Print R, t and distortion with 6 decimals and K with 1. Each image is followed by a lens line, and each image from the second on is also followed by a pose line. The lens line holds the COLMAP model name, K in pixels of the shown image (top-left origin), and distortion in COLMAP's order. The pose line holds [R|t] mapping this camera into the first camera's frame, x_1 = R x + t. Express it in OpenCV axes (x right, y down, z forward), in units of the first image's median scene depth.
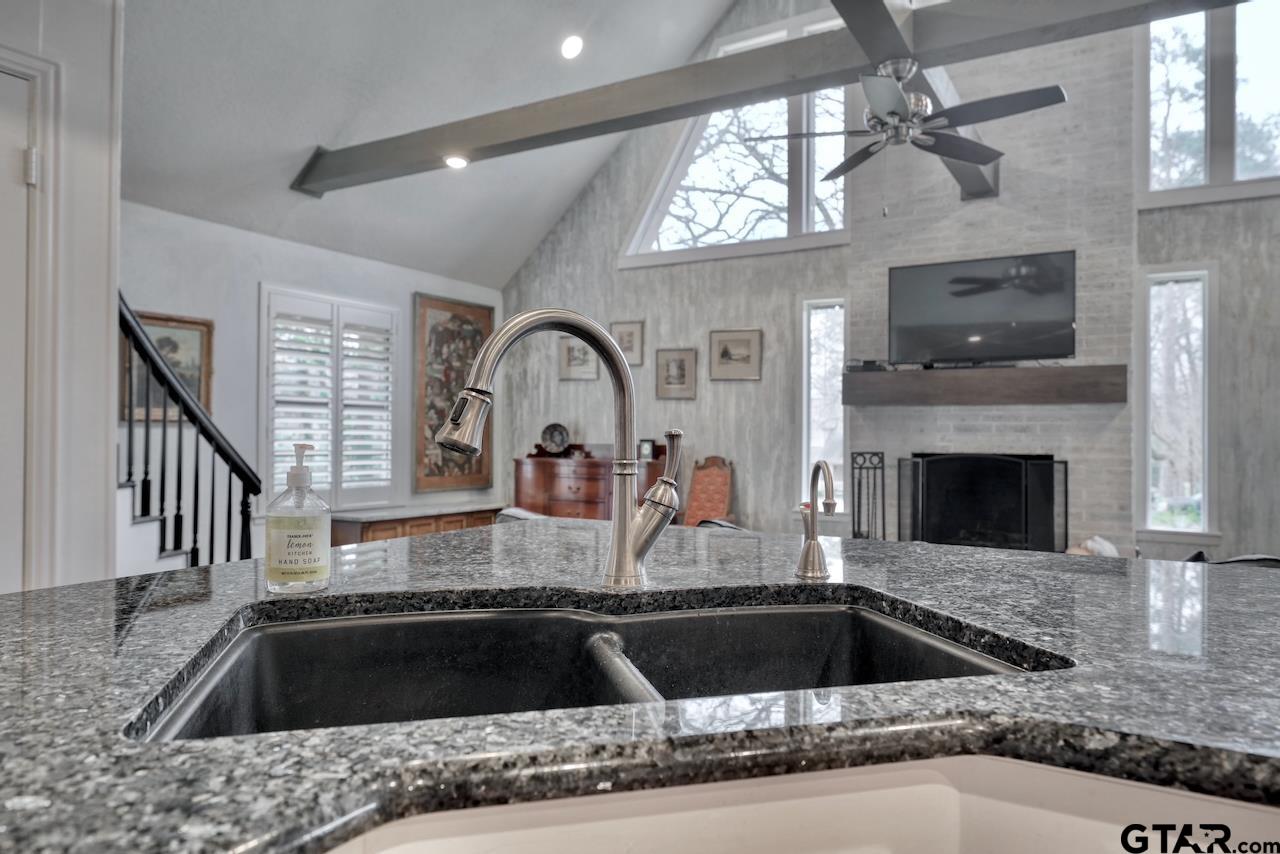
lens RADIAL K [[848.8, 0, 640.0], [0, 848.8, 427.0], [0, 0, 1]] dist [0.003620, 0.002710]
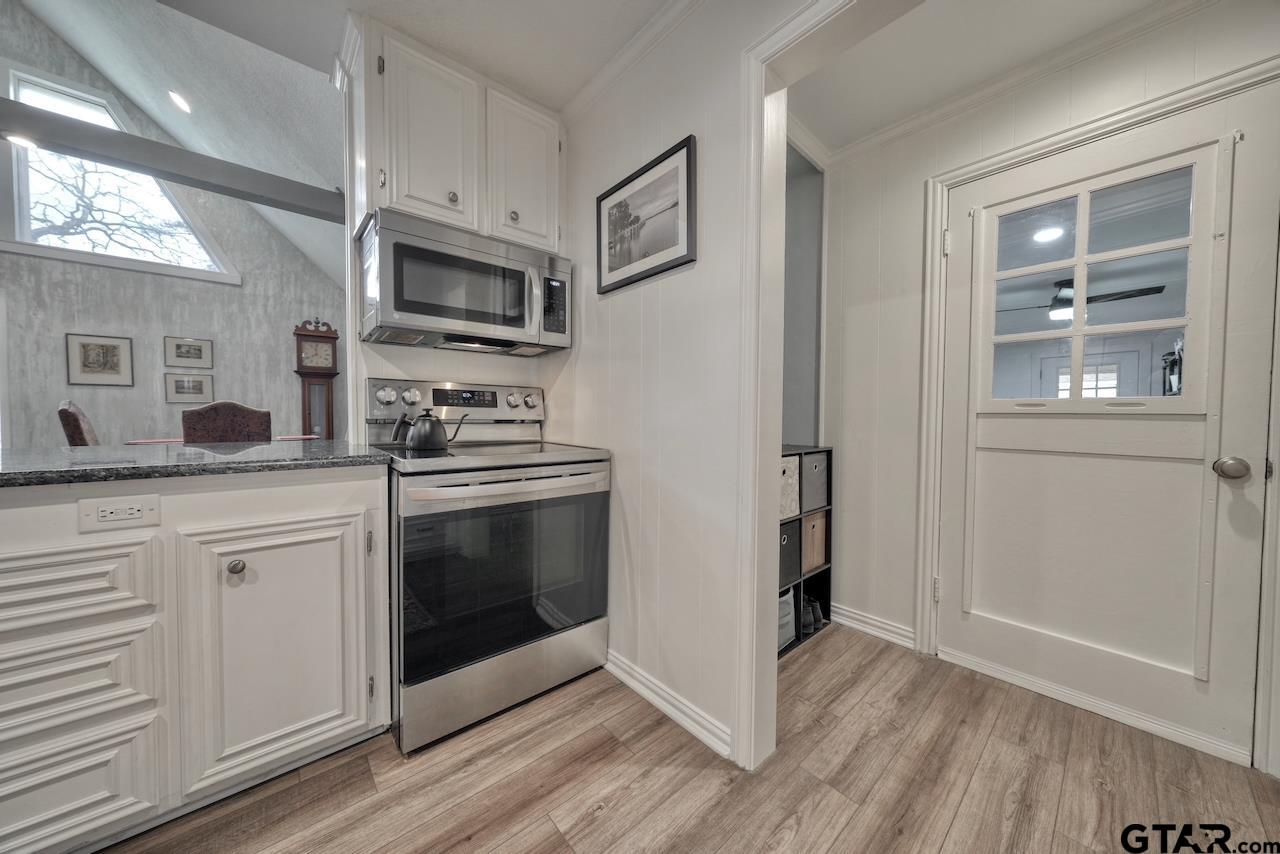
lens RADIAL K [[428.6, 0, 640.0], [0, 428.6, 427.0], [0, 0, 1]] dist [-0.007965, 0.002096]
pose [[0.319603, -0.031938, 0.947013, 0.268262], [-0.008859, 0.999287, 0.036691, 0.014645], [-0.947510, -0.020116, 0.319092, -0.307846]]
